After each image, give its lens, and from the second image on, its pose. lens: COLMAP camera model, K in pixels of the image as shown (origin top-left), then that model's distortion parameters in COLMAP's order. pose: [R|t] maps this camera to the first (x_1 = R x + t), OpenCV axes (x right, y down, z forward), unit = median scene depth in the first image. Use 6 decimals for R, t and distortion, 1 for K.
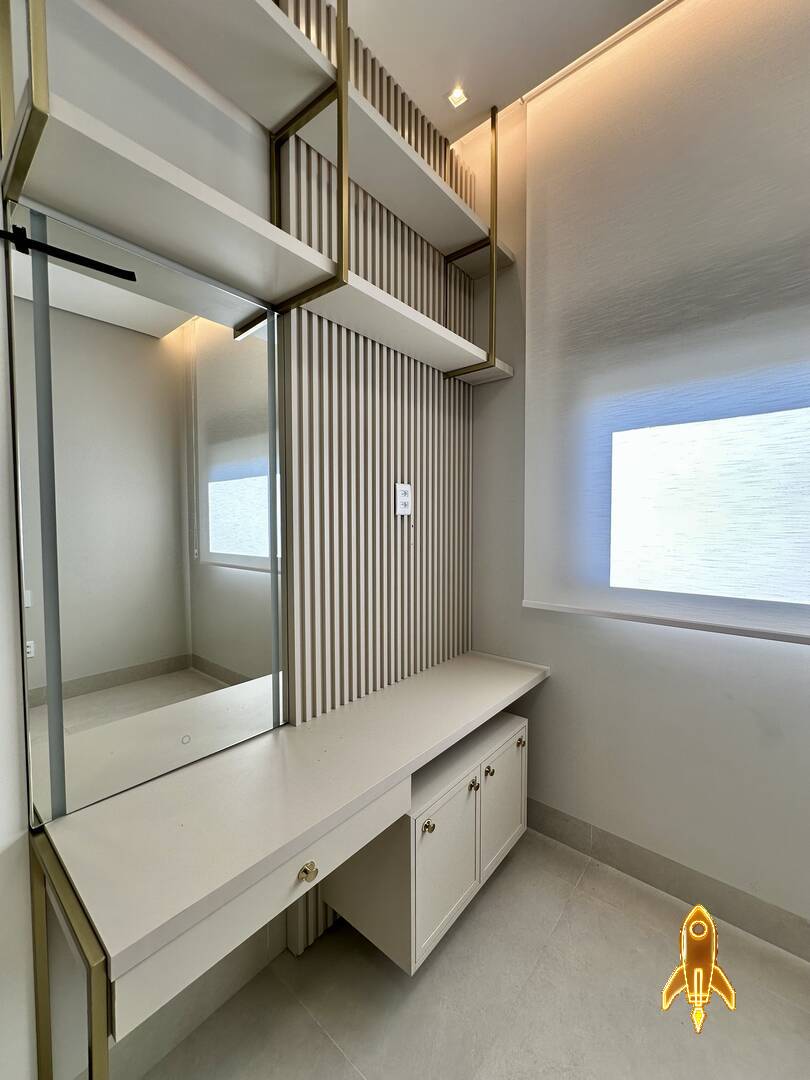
lens RADIAL K [[429.5, 0, 408.6], [0, 429.5, 538.7], [0, 0, 1]] dist [-0.002482, 0.000756]
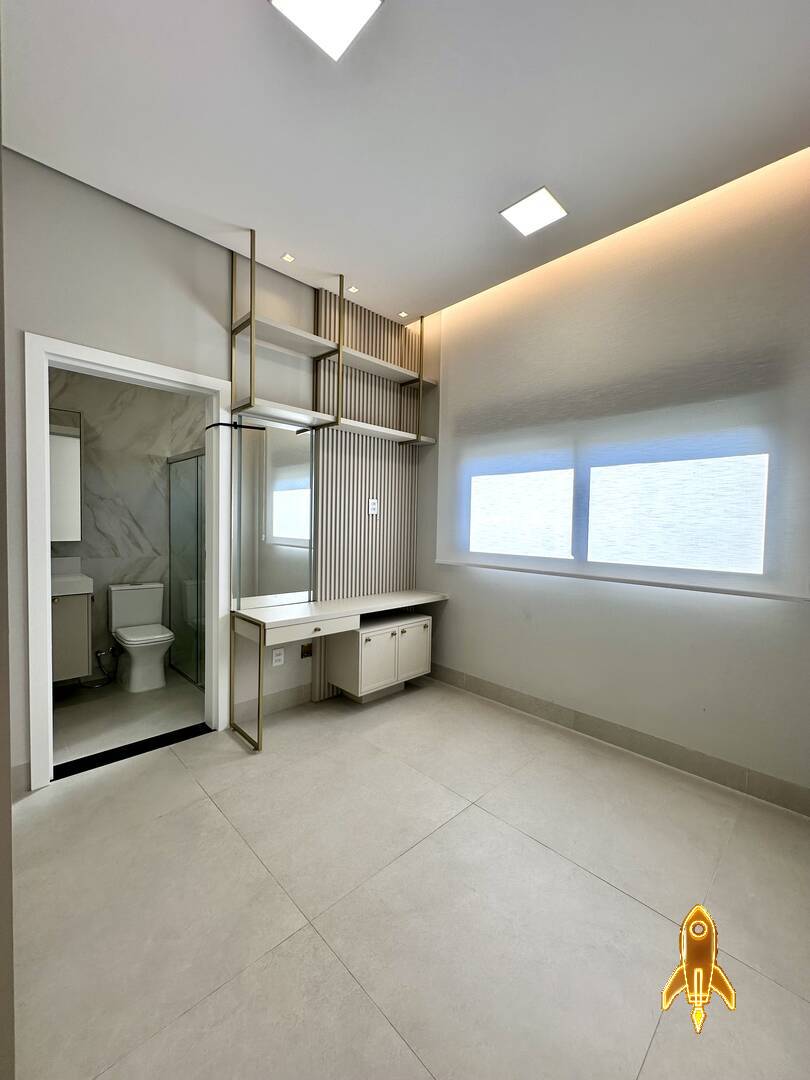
lens RADIAL K [[429.5, 0, 405.5], [0, 429.5, 538.3], [0, 0, 1]] dist [-0.002482, 0.000756]
pose [[0.994899, 0.026484, -0.097338, 0.347184], [-0.026895, 0.999634, -0.002914, 0.061651], [0.097225, 0.005517, 0.995247, -1.030095]]
